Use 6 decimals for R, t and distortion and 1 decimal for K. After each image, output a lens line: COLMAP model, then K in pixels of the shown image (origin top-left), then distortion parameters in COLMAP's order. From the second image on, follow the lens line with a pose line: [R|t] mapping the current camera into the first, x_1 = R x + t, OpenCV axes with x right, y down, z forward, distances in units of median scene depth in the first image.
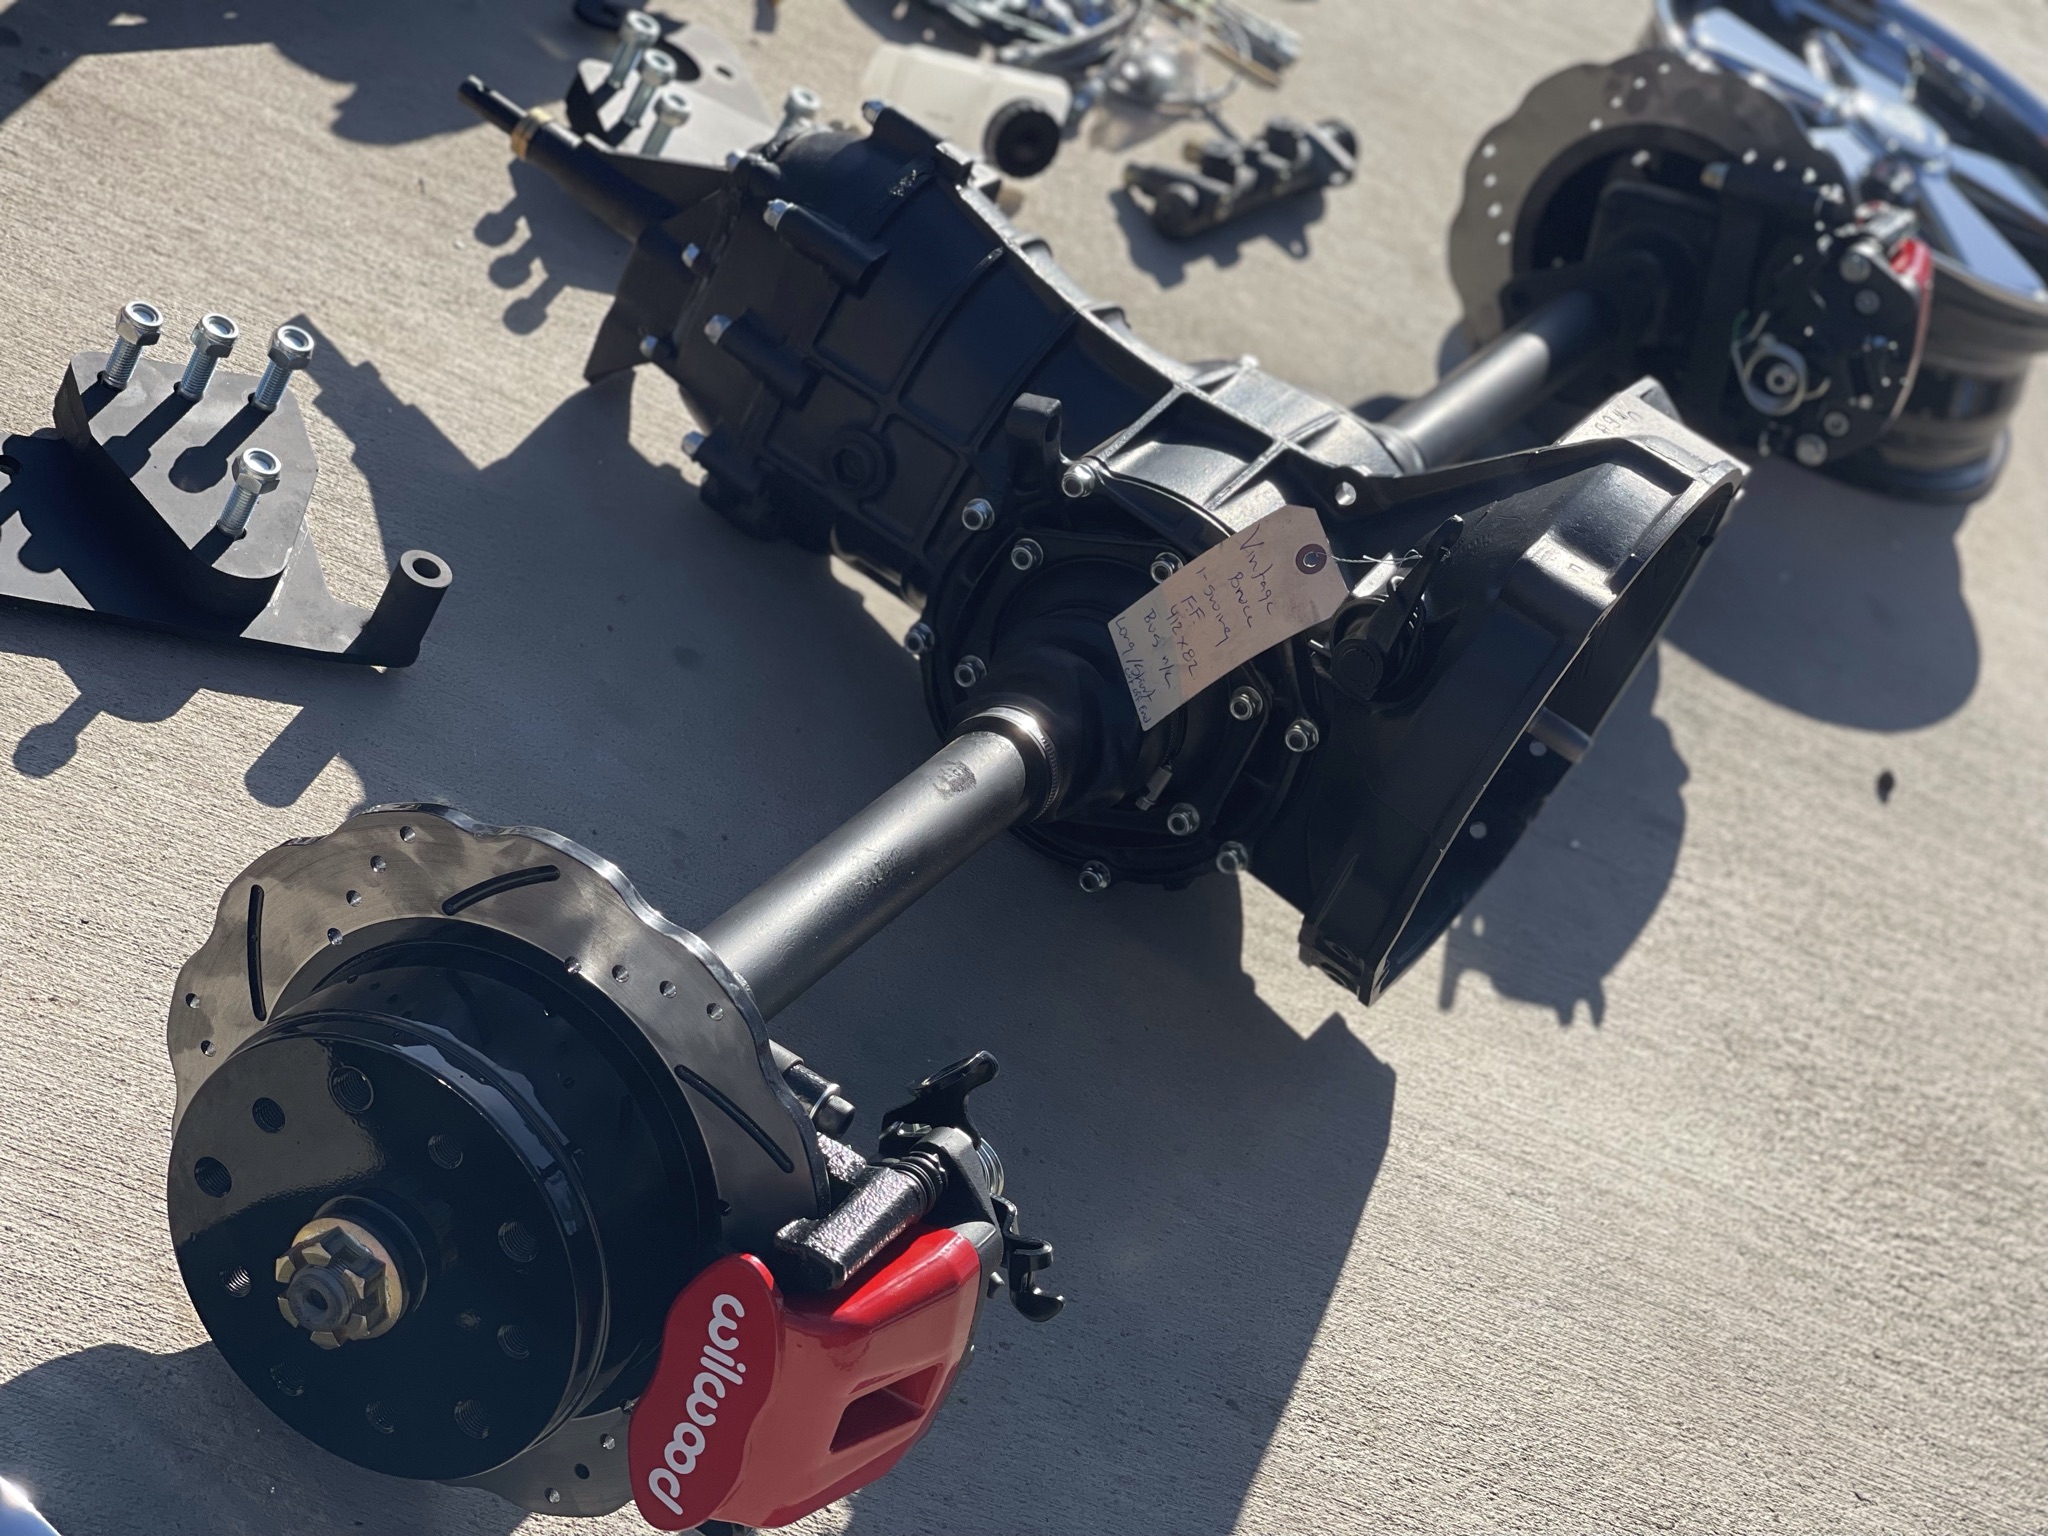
lens RADIAL K [[3802.4, 0, 1025.8], [0, 3802.4, 752.9], [0, 0, 1]] dist [0.182823, 0.000000]
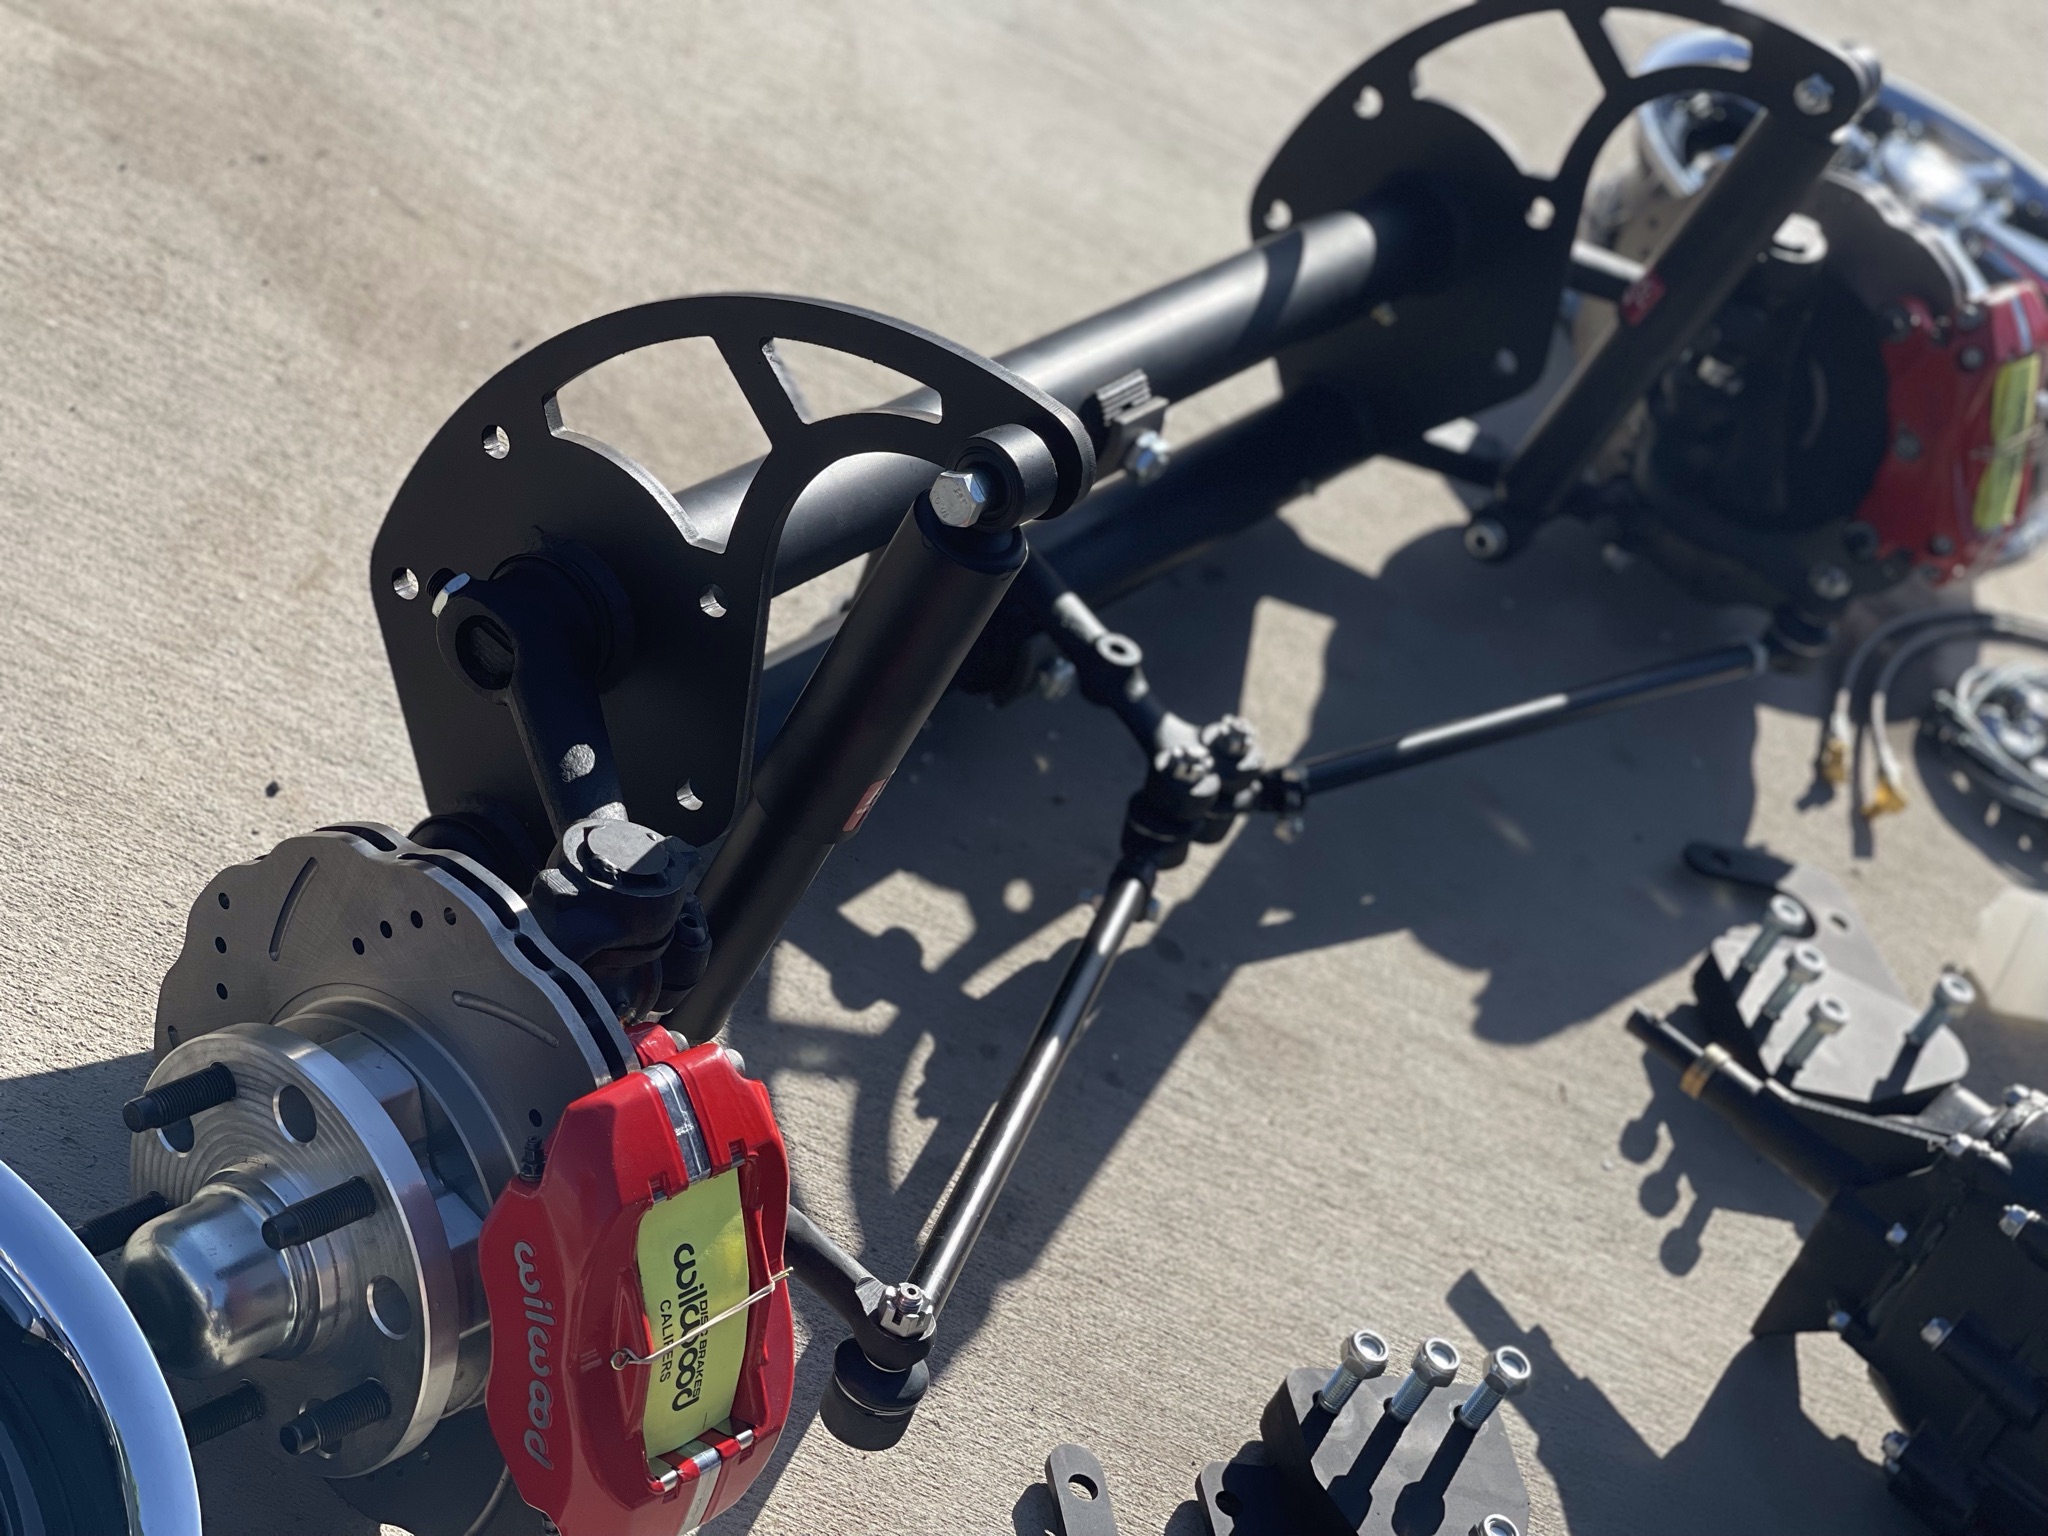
lens RADIAL K [[3802.4, 0, 1012.2], [0, 3802.4, 786.4], [0, 0, 1]] dist [0.182823, 0.000000]
pose [[0.985812, 0.040400, -0.162920, -0.148601], [-0.050302, 0.997099, -0.057117, -0.171636], [0.160140, 0.064502, 0.984985, 0.035680]]
